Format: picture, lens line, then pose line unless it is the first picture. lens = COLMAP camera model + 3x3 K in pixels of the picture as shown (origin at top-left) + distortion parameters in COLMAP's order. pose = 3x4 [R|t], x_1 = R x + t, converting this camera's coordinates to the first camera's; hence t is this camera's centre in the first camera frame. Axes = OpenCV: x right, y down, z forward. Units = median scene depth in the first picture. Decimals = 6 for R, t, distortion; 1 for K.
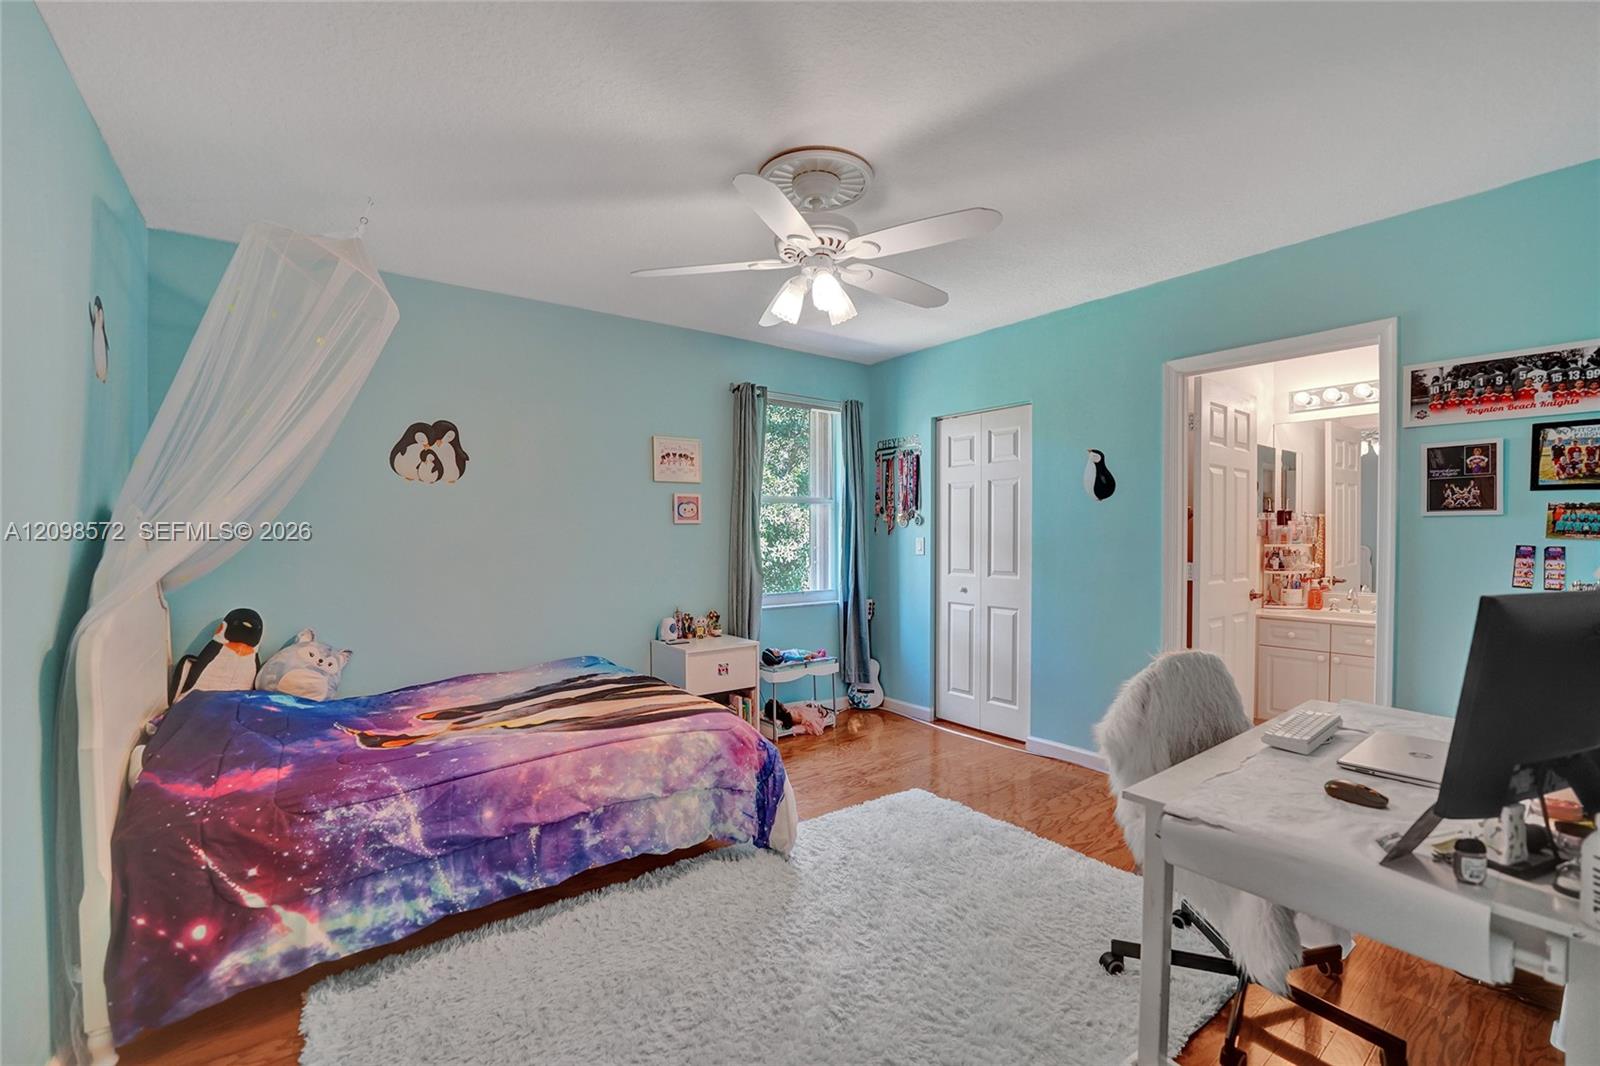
lens RADIAL K [[671.3, 0, 807.8], [0, 671.3, 536.0], [0, 0, 1]] dist [-0.022792, 0.000230]
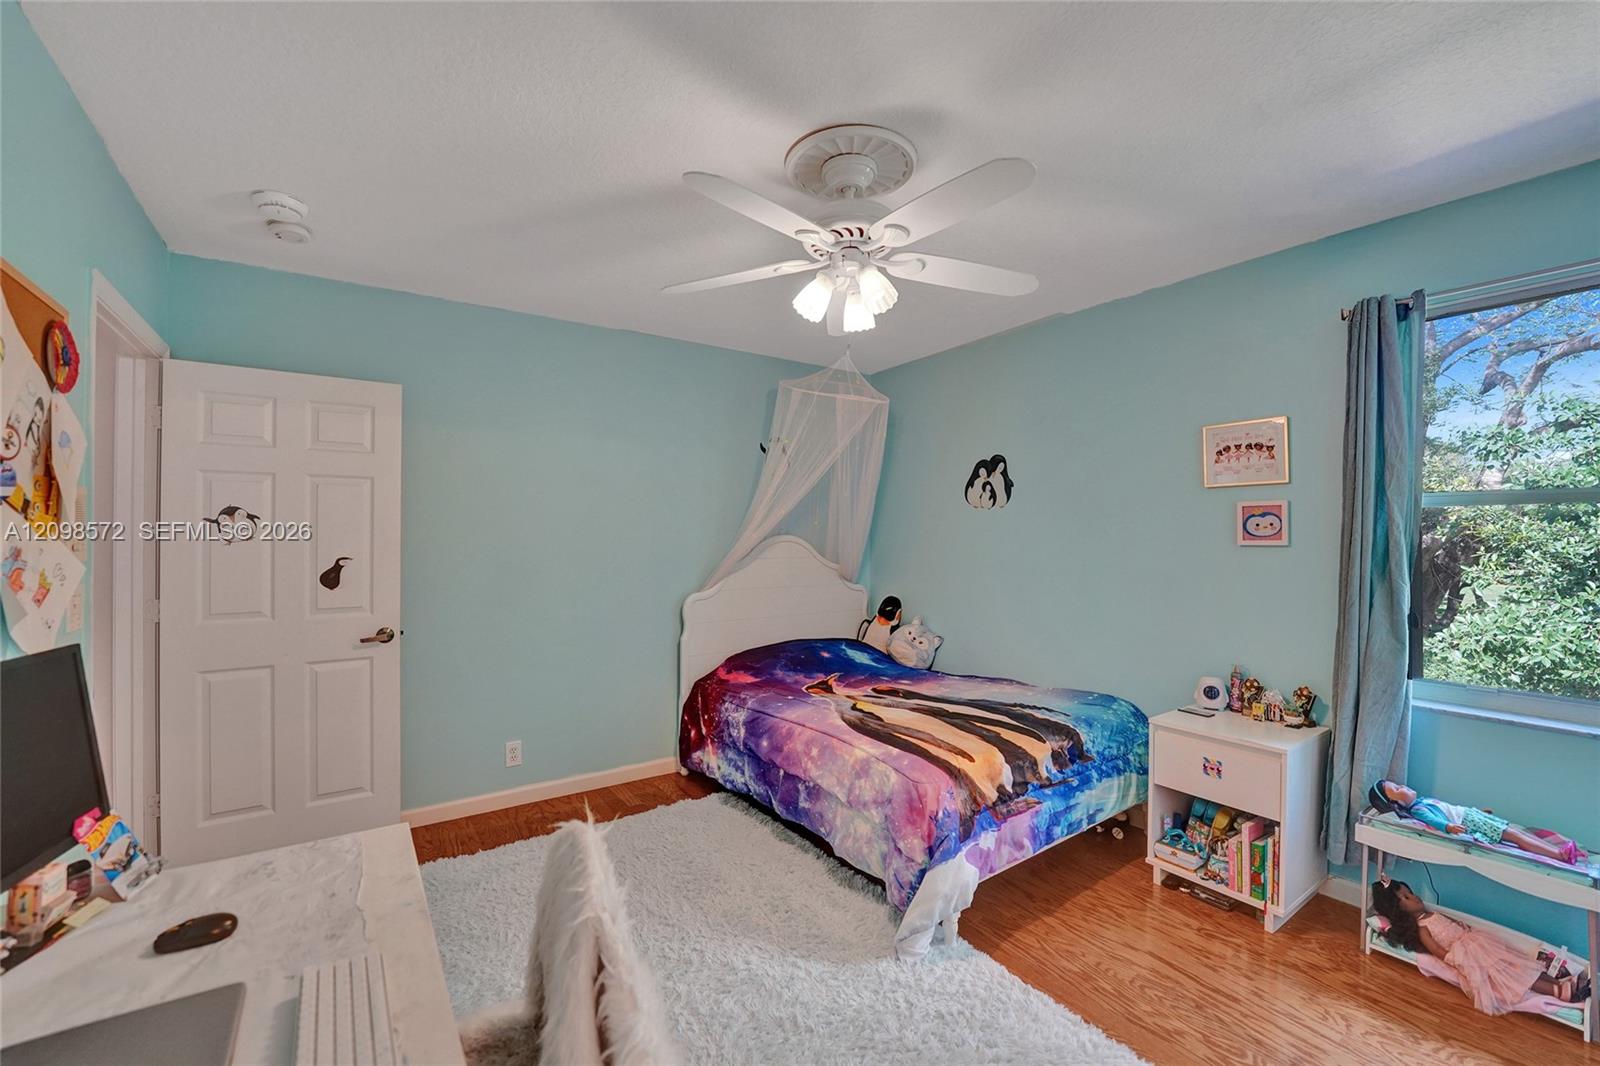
lens RADIAL K [[671.3, 0, 807.8], [0, 671.3, 536.0], [0, 0, 1]] dist [-0.022792, 0.000230]
pose [[-0.047843, 0.004256, -0.998846, 0.833231], [-0.010650, 0.999932, 0.004770, -0.044620], [0.998798, 0.010865, -0.047794, 0.958796]]
